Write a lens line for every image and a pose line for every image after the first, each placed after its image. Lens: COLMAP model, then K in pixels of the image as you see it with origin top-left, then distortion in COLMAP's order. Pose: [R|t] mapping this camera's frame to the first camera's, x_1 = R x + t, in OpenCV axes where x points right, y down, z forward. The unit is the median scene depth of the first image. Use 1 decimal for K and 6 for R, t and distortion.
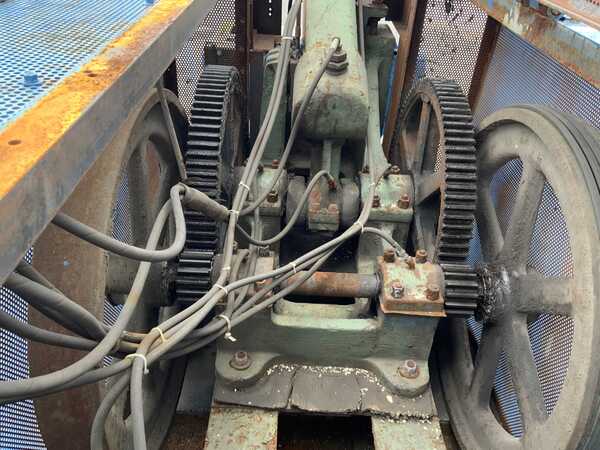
lens RADIAL K [[514.0, 0, 297.2], [0, 514.0, 231.5], [0, 0, 1]] dist [0.175058, -0.414377]
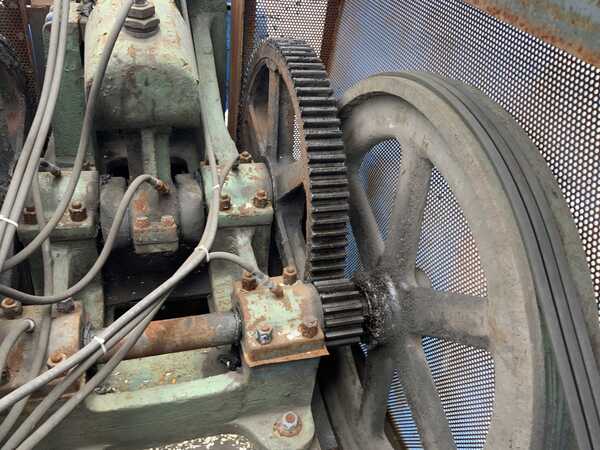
lens RADIAL K [[492.2, 0, 297.2], [0, 492.2, 221.5], [0, 0, 1]] dist [0.090097, -0.193011]
pose [[0.959890, -0.121518, 0.252676, 0.074032], [0.104236, 0.991270, 0.080743, -0.088385], [-0.260282, -0.051166, 0.964176, 0.293192]]
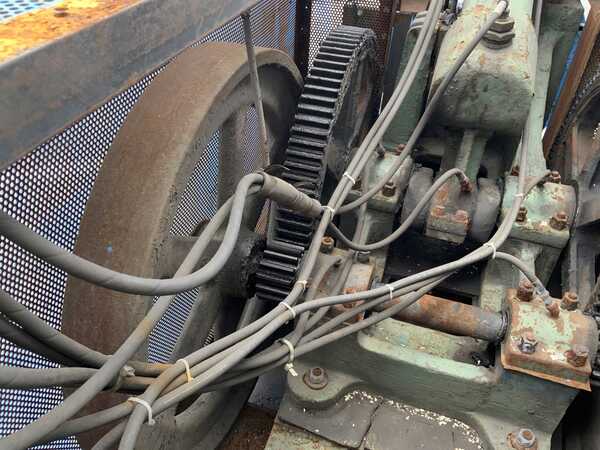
lens RADIAL K [[495.0, 0, 300.0], [0, 495.0, 225.0], [0, 0, 1]] dist [0.084637, -0.148435]
pose [[0.953753, 0.167571, -0.249551, 0.027807], [-0.152436, 0.985157, 0.078929, -0.057586], [0.259073, -0.037238, 0.965140, 0.200519]]
